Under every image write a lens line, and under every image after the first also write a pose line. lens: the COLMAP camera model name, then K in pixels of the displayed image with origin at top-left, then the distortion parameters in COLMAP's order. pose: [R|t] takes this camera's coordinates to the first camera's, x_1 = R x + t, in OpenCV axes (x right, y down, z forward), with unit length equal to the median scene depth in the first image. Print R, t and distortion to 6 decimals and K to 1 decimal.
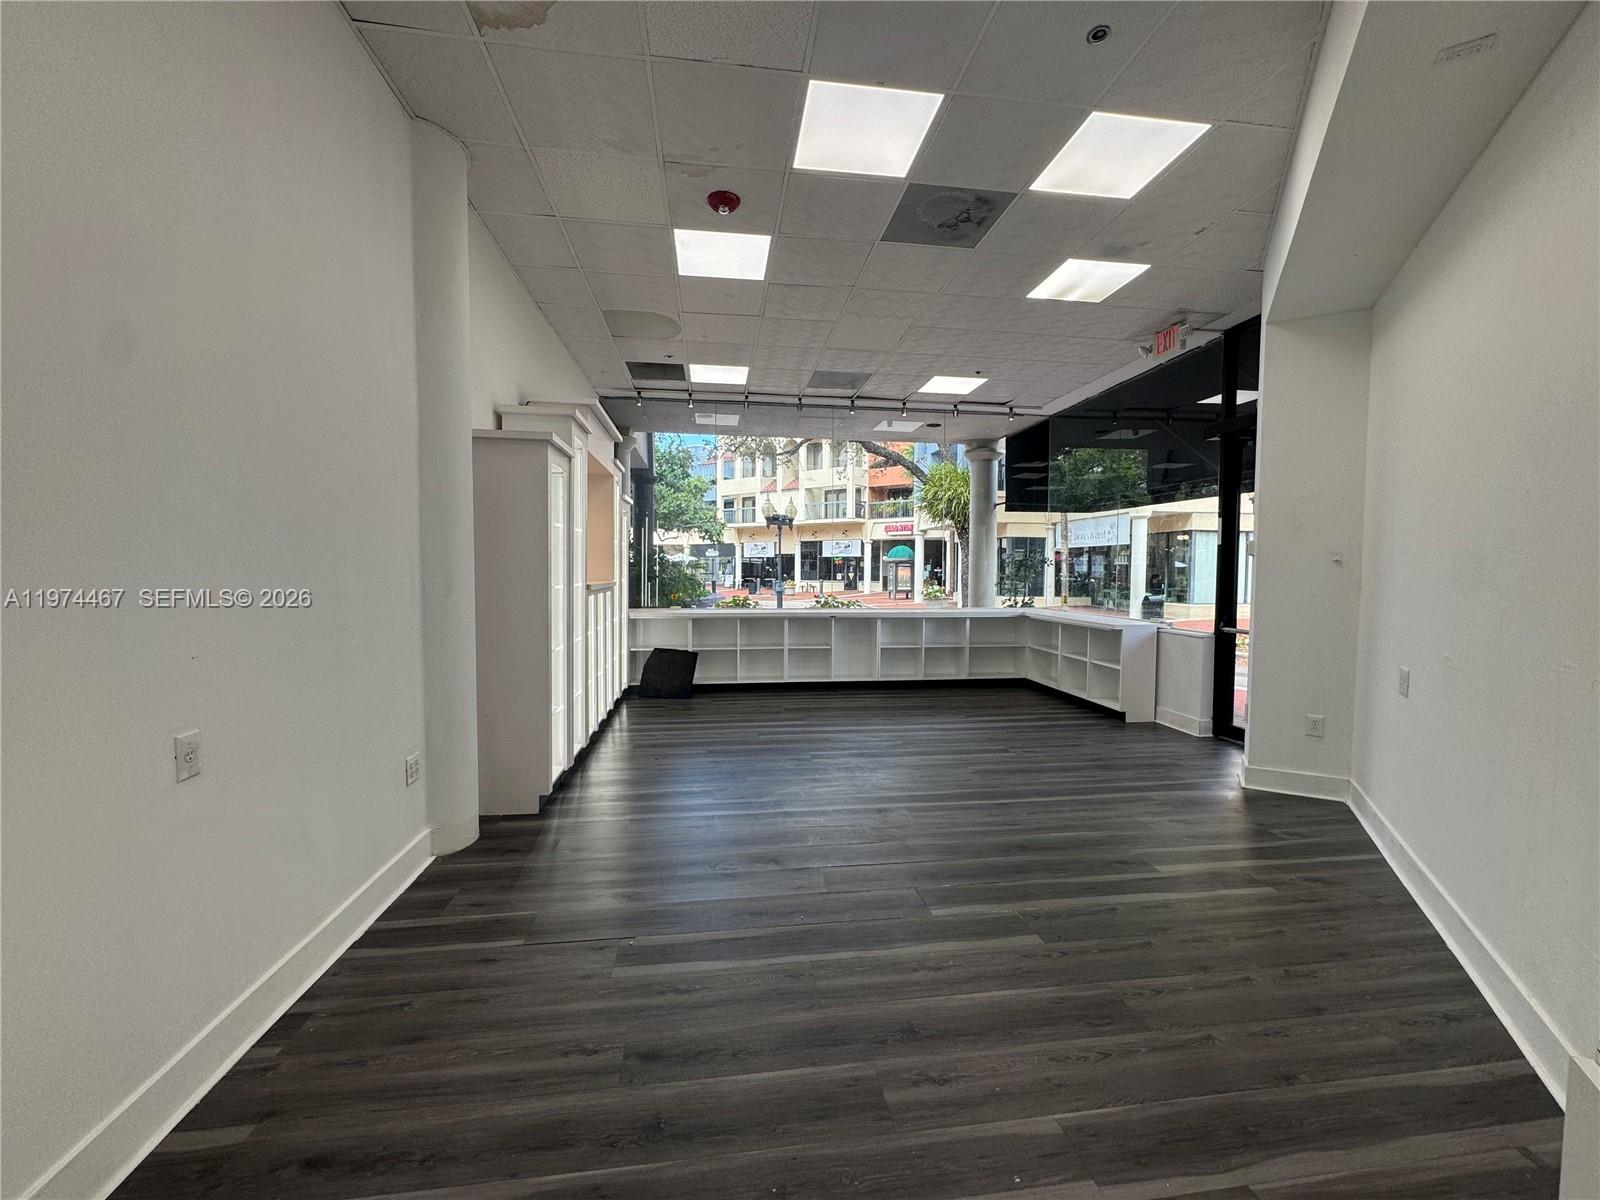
lens RADIAL K [[638.0, 0, 800.1], [0, 638.0, 599.1], [0, 0, 1]] dist [-0.004030, -0.000190]
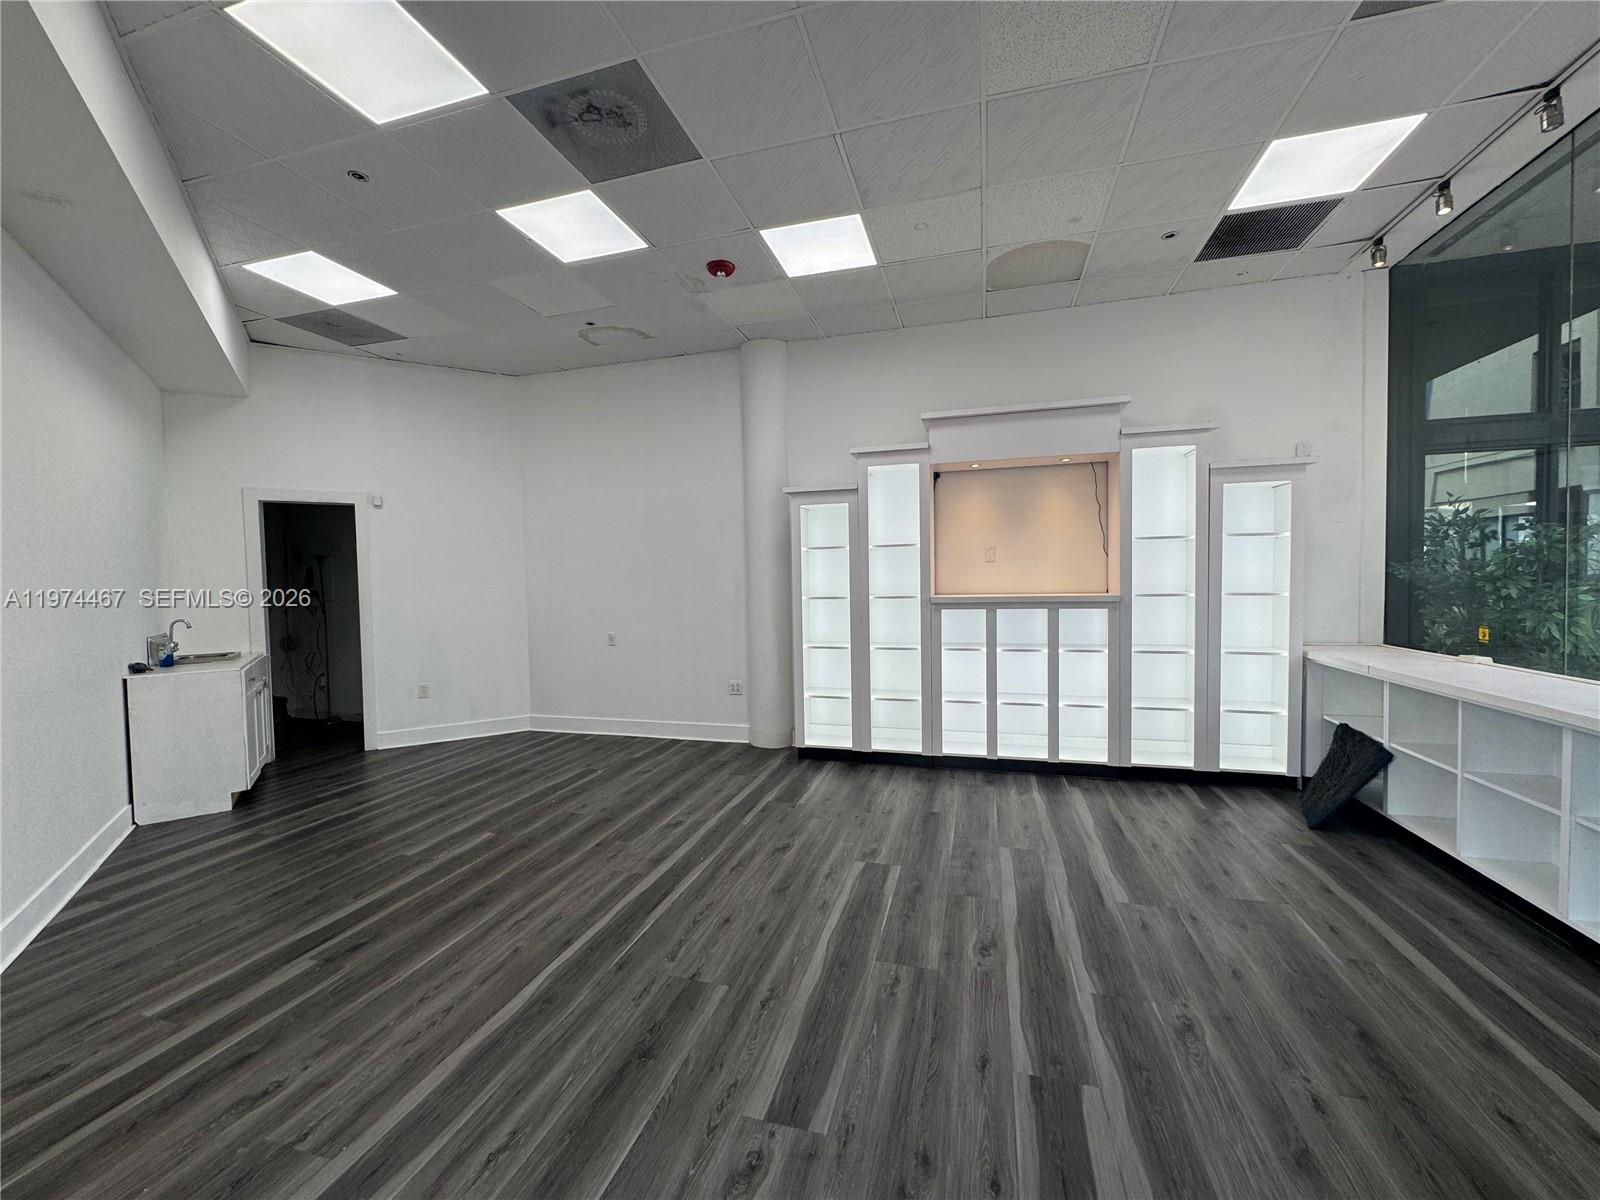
lens RADIAL K [[638.0, 0, 798.3], [0, 638.0, 602.7], [0, 0, 1]] dist [-0.004030, -0.000190]
pose [[-0.410557, 0.028642, -0.911385, 1.003906], [-0.028797, 0.998601, 0.044356, -0.079202], [0.911380, 0.044455, -0.409158, 1.826902]]
